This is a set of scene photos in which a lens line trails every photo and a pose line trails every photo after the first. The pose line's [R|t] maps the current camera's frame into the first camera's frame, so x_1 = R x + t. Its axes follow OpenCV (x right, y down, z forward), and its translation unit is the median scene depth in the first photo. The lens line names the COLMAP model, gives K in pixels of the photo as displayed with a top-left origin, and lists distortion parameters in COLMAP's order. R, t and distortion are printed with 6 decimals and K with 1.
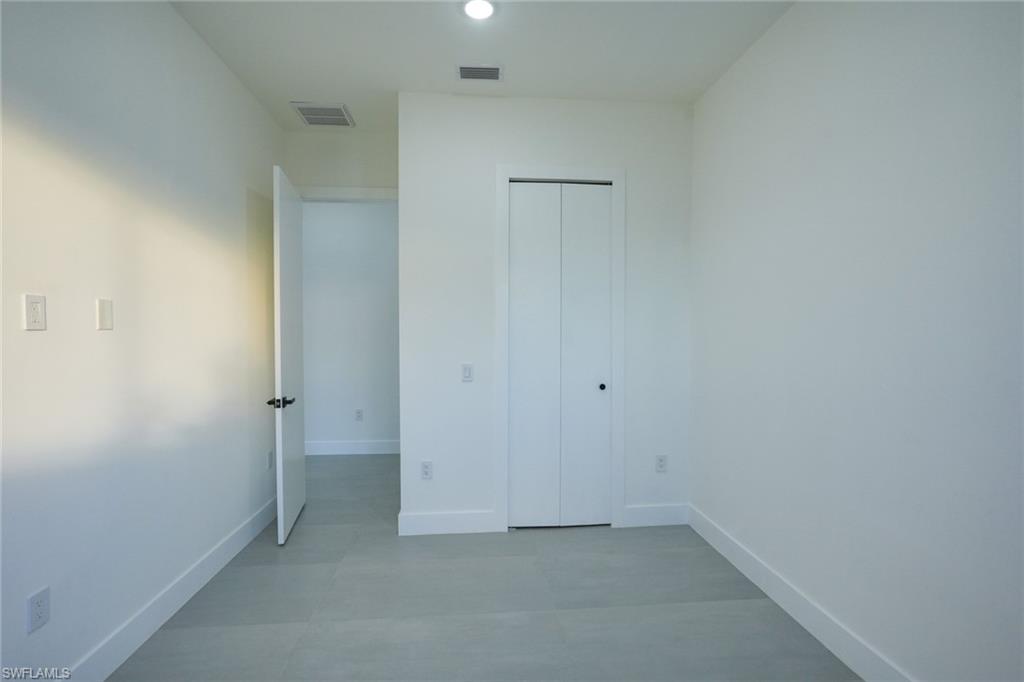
lens RADIAL K [[501.2, 0, 513.8], [0, 501.2, 337.8], [0, 0, 1]] dist [-0.003849, 0.012385]
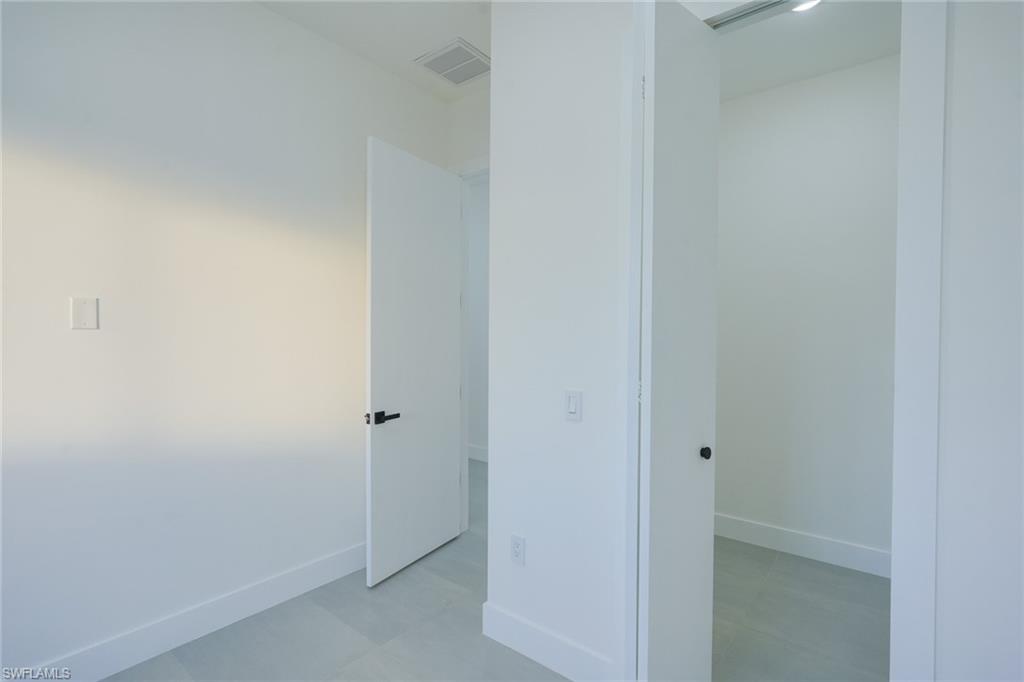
lens RADIAL K [[501.2, 0, 513.8], [0, 501.2, 337.8], [0, 0, 1]] dist [-0.003849, 0.012385]
pose [[0.710050, 0.014139, -0.704009, 0.290797], [-0.017806, 0.999839, 0.002123, -0.010189], [0.703926, 0.011028, 0.710187, 0.577235]]
